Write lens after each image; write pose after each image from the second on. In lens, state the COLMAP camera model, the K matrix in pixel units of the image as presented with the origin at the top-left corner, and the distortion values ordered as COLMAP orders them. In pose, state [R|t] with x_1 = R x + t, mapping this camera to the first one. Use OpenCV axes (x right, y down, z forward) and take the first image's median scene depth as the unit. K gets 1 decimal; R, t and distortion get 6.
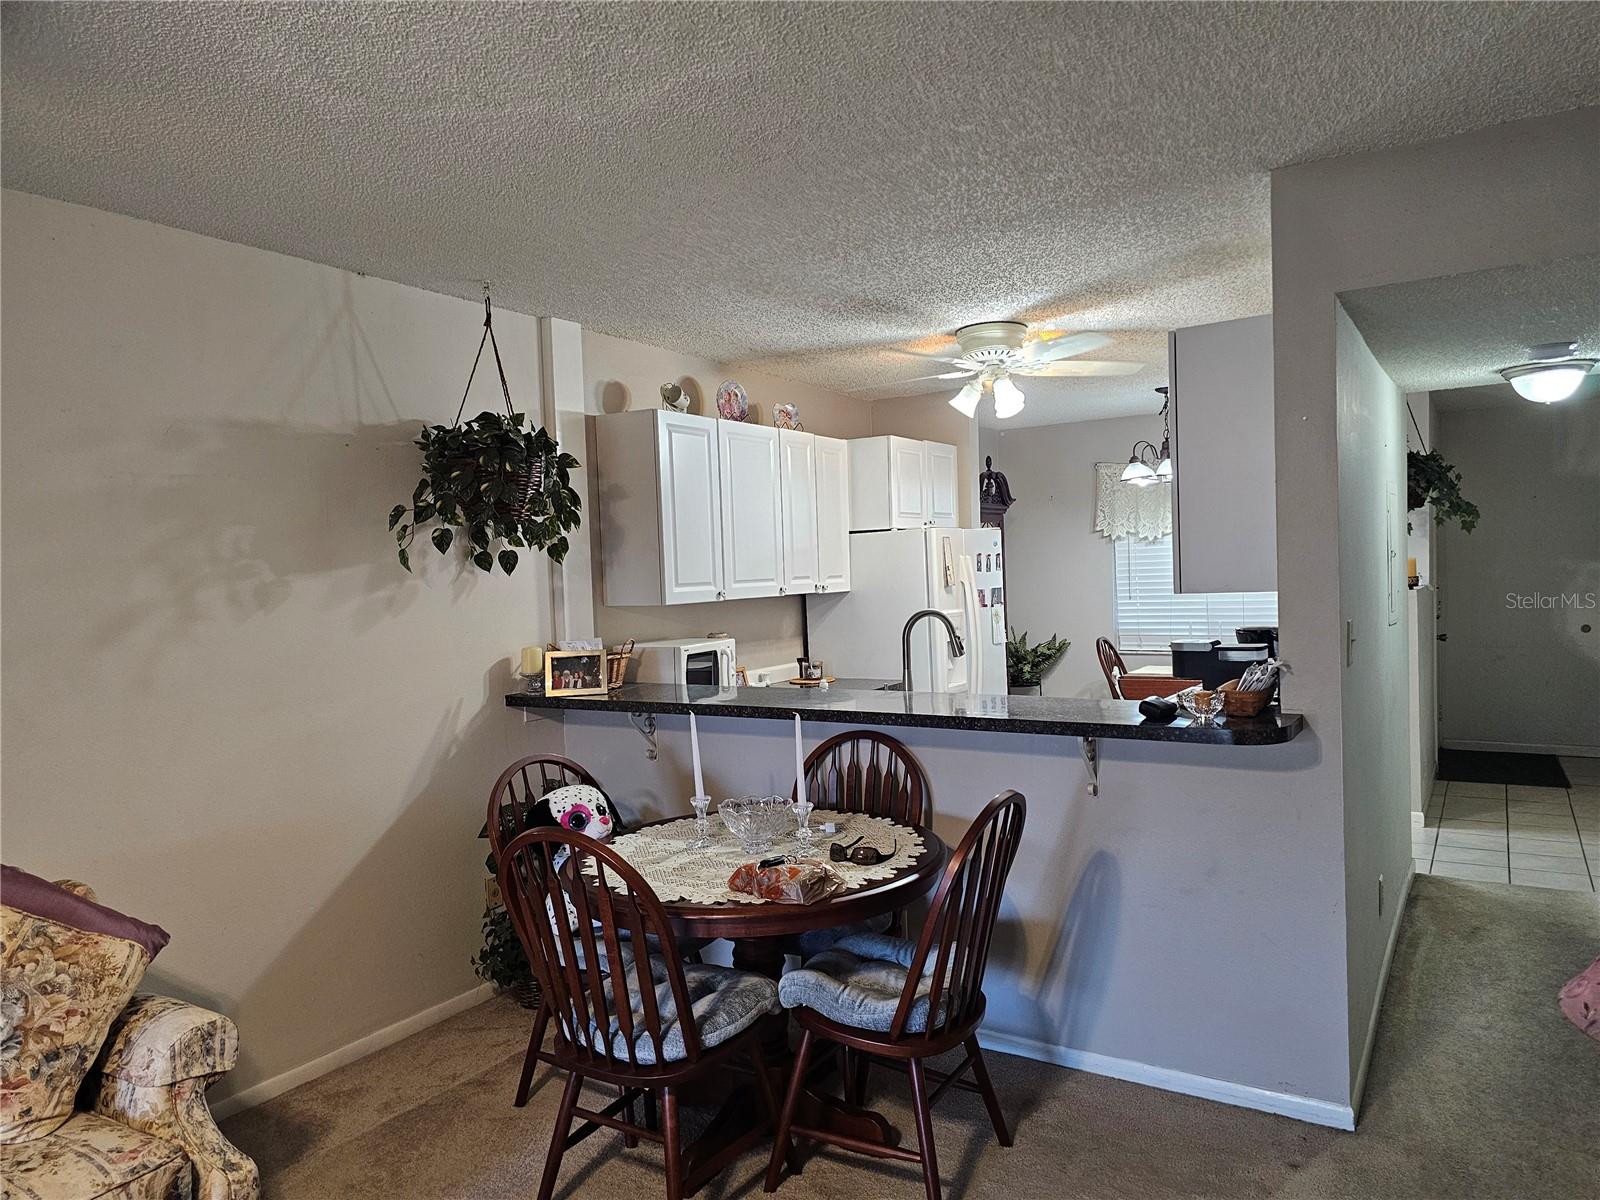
lens RADIAL K [[1070.5, 0, 803.8], [0, 1070.5, 596.4], [0, 0, 1]] dist [0.006111, -0.005838]
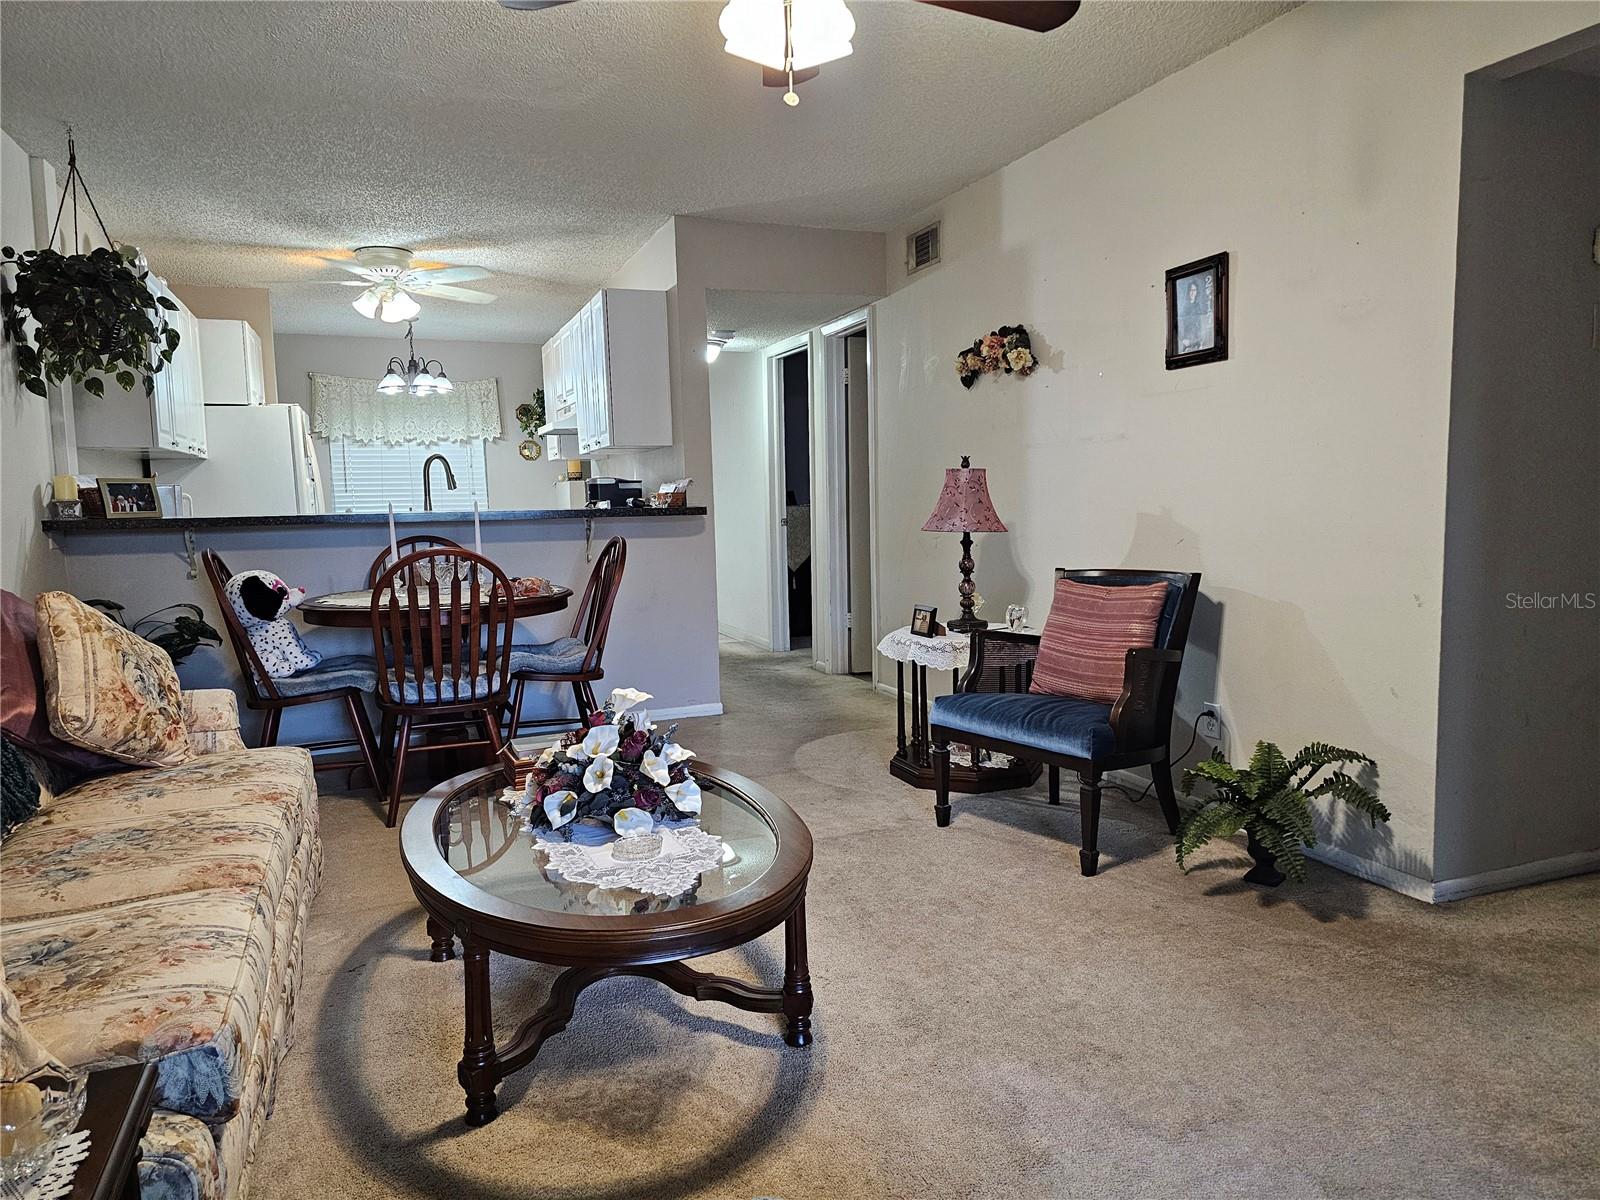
lens RADIAL K [[1070.5, 0, 807.3], [0, 1070.5, 597.5], [0, 0, 1]] dist [0.006111, -0.005838]
pose [[0.613172, -0.048755, 0.788444, -0.579724], [0.008864, 0.998455, 0.054848, 0.104610], [-0.789900, -0.026643, 0.612657, -0.208016]]
